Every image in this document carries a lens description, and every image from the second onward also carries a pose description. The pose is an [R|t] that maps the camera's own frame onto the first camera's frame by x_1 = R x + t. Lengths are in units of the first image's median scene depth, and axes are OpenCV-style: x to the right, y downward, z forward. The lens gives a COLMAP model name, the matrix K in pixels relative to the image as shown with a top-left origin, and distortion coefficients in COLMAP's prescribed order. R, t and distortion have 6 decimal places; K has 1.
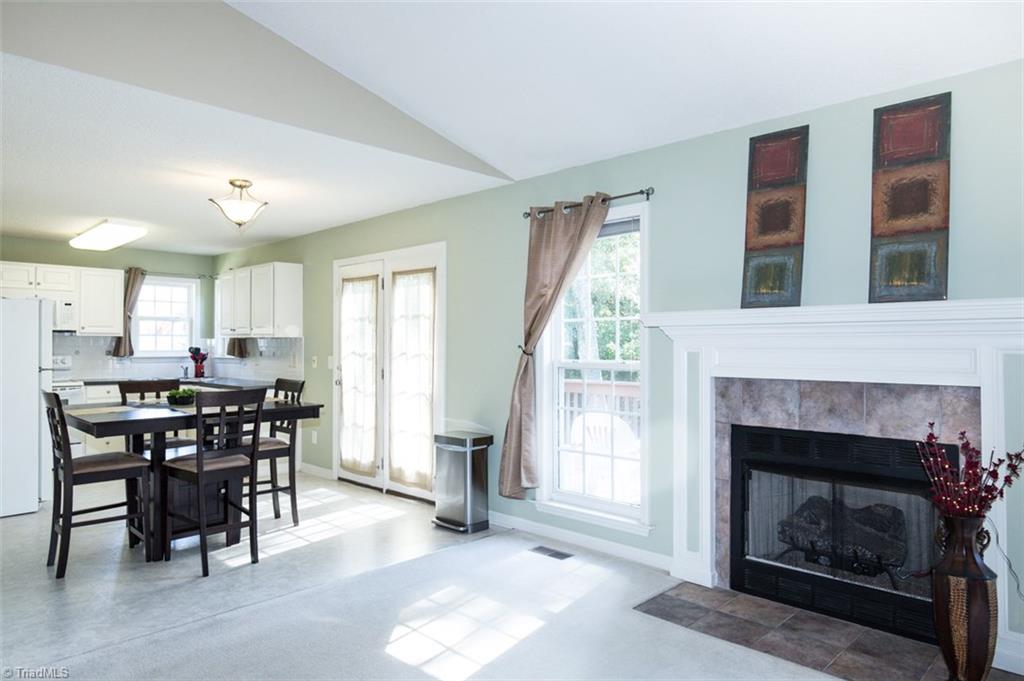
lens RADIAL K [[657.7, 0, 512.0], [0, 657.7, 340.5], [0, 0, 1]] dist [0.005788, -0.000562]
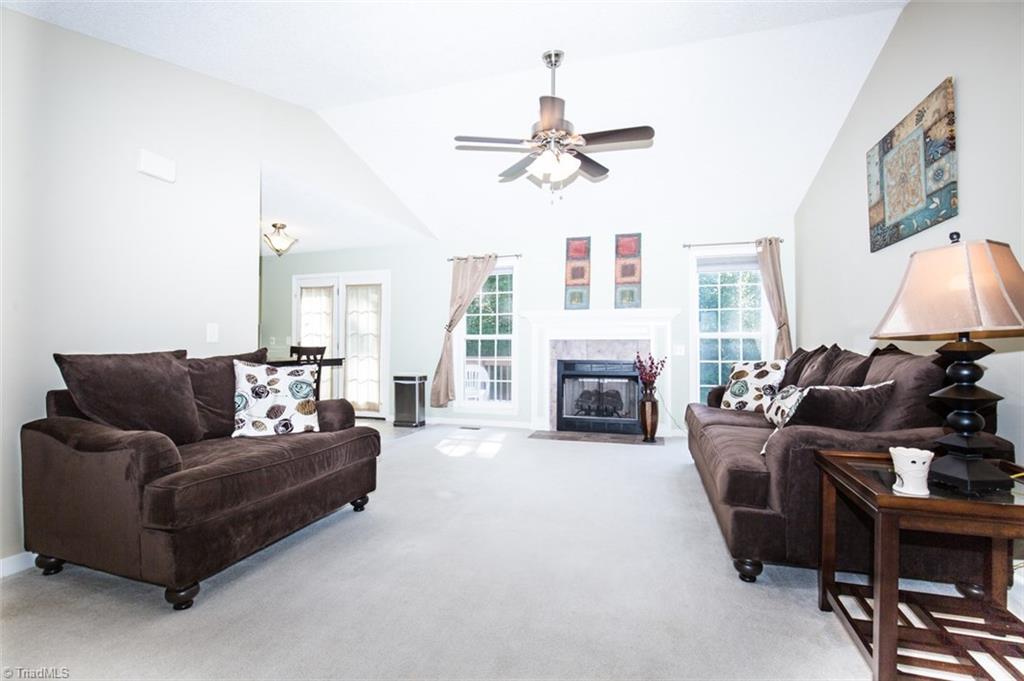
lens RADIAL K [[463.4, 0, 512.0], [0, 463.4, 340.5], [0, 0, 1]] dist [-0.031784, 0.000529]
pose [[0.889051, 0.005241, 0.457779, -0.557547], [-0.003674, 0.999984, -0.004313, 0.066636], [-0.457794, 0.002152, 0.889055, -0.378302]]
